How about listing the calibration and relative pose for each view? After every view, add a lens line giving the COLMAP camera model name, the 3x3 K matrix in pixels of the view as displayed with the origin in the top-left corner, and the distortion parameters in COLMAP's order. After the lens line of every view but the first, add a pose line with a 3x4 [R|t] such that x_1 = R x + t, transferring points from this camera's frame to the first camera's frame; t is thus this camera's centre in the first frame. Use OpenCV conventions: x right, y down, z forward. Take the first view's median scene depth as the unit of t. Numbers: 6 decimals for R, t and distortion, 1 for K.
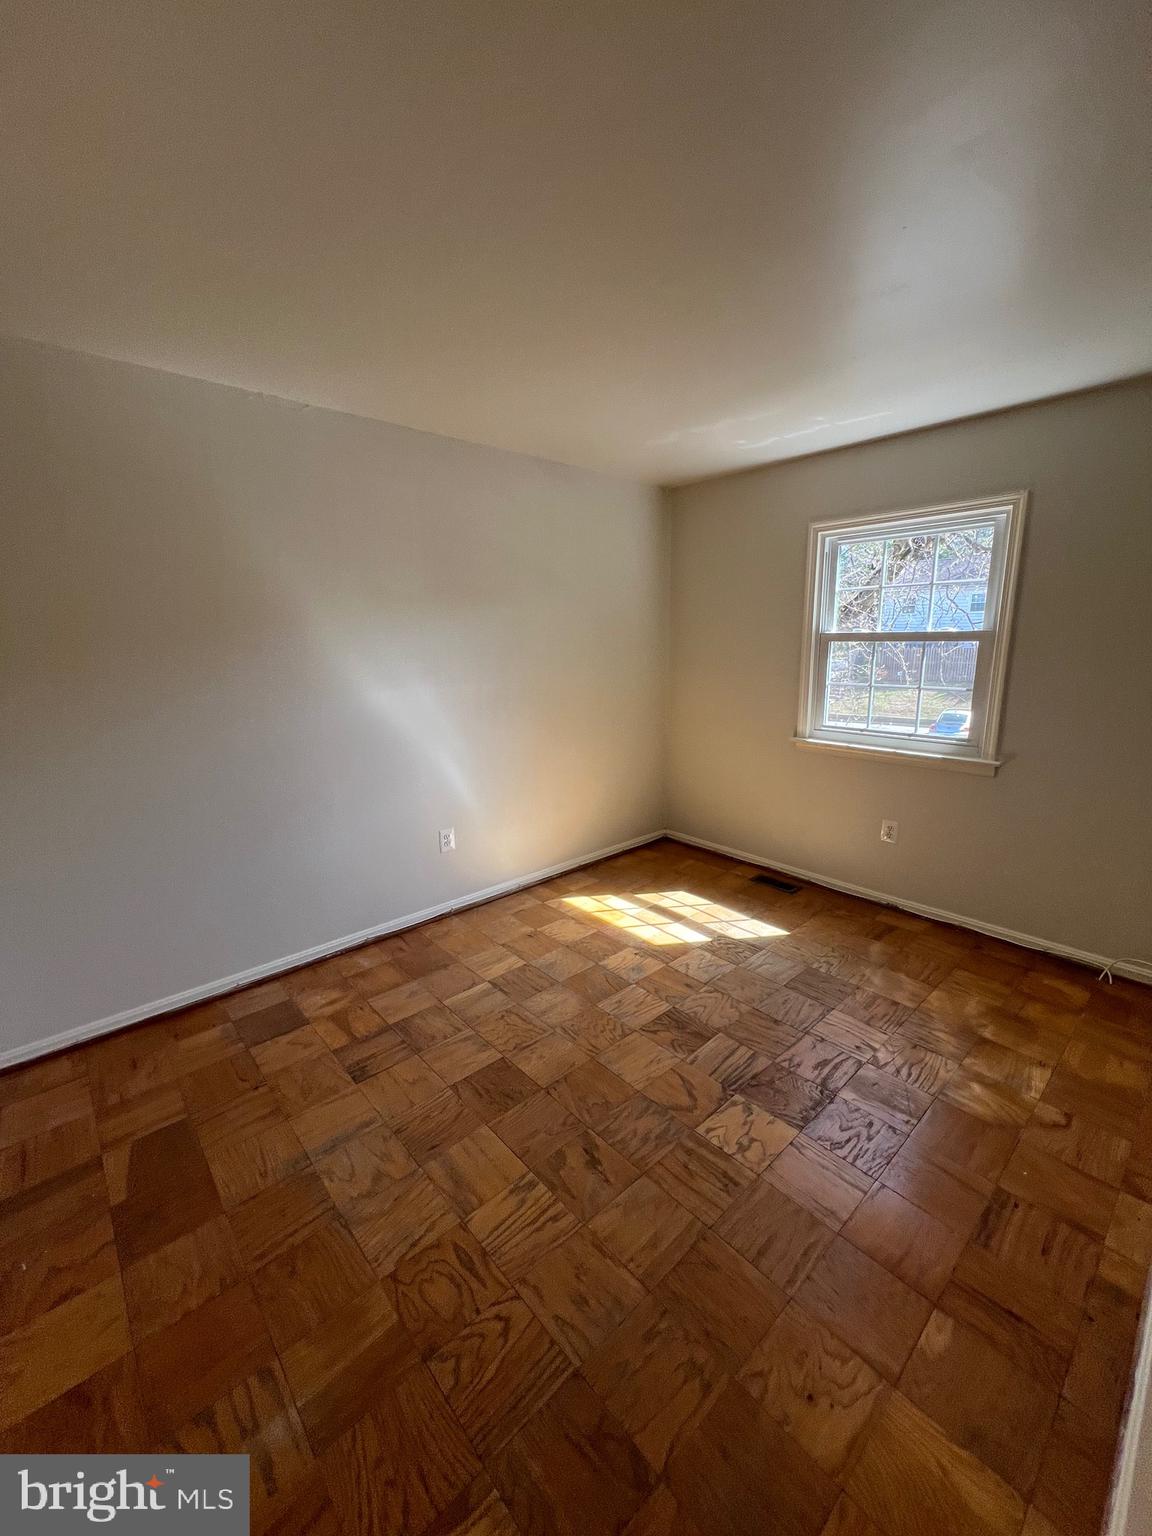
lens RADIAL K [[615.8, 0, 578.0], [0, 615.8, 772.4], [0, 0, 1]] dist [-0.000667, -0.000150]
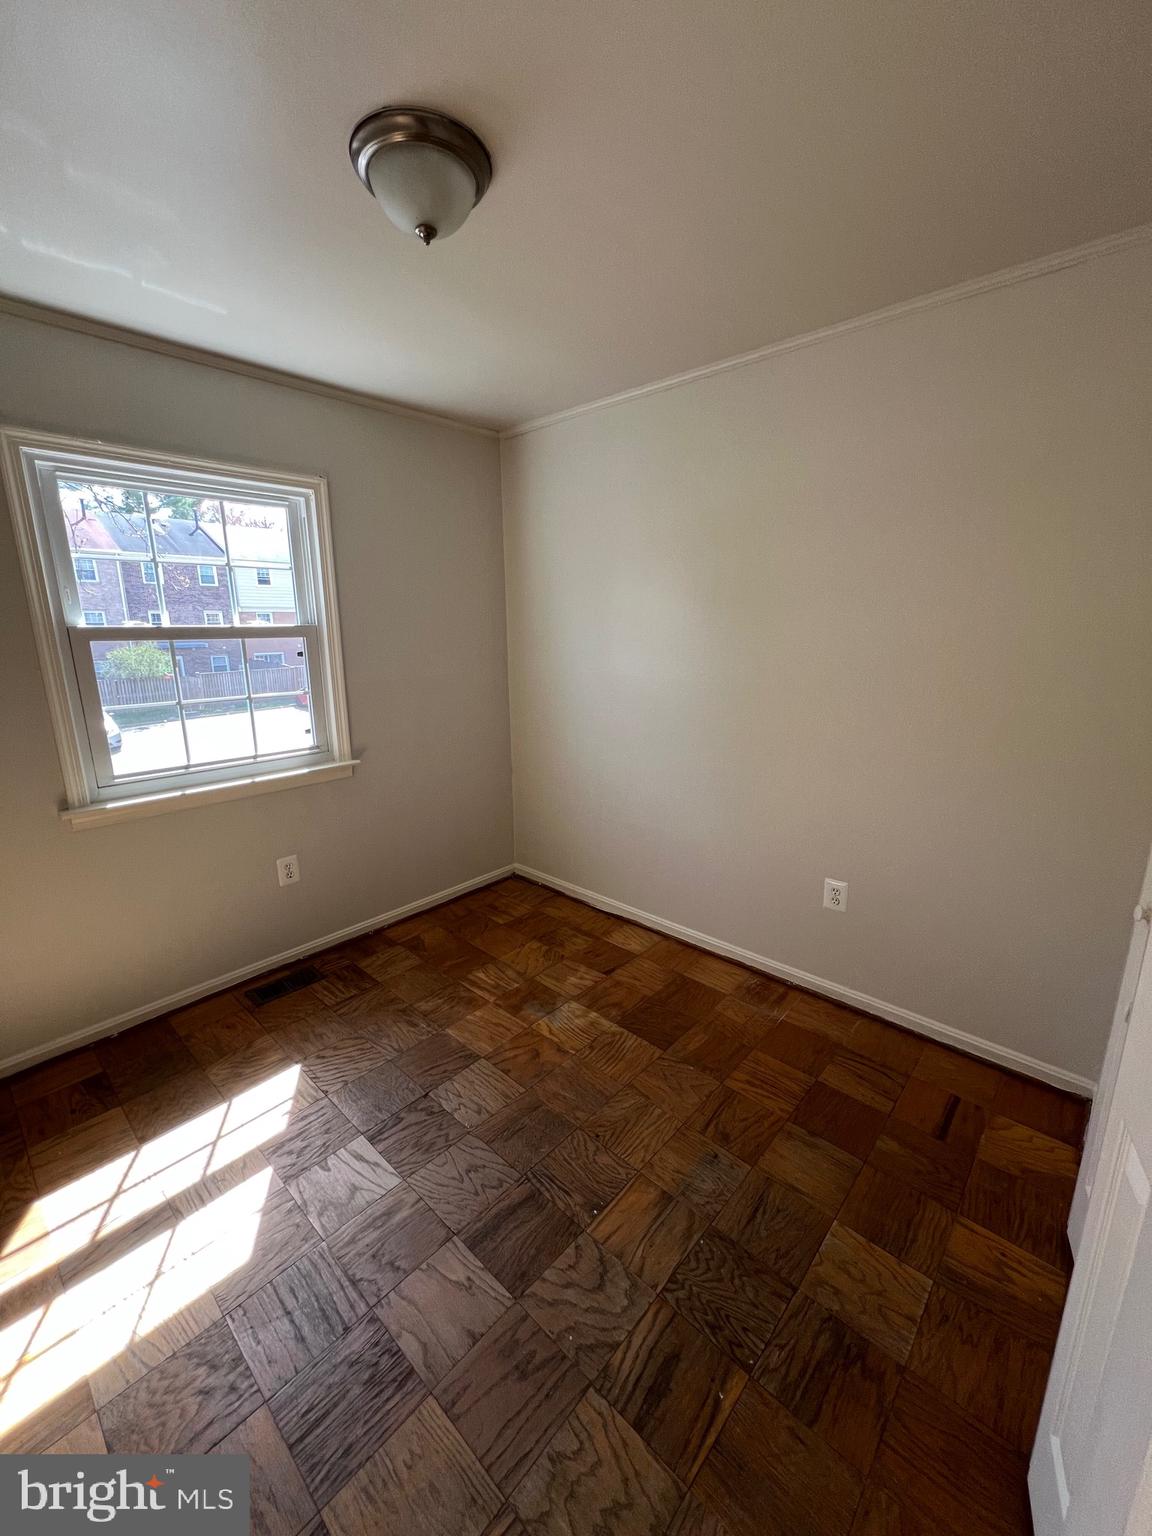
lens RADIAL K [[615.8, 0, 580.7], [0, 615.8, 765.8], [0, 0, 1]] dist [-0.000667, -0.000150]
pose [[-0.095730, -0.198104, 0.975495, -0.265575], [0.240650, 0.946319, 0.215795, -0.116760], [-0.965880, 0.255411, -0.042918, 0.617744]]
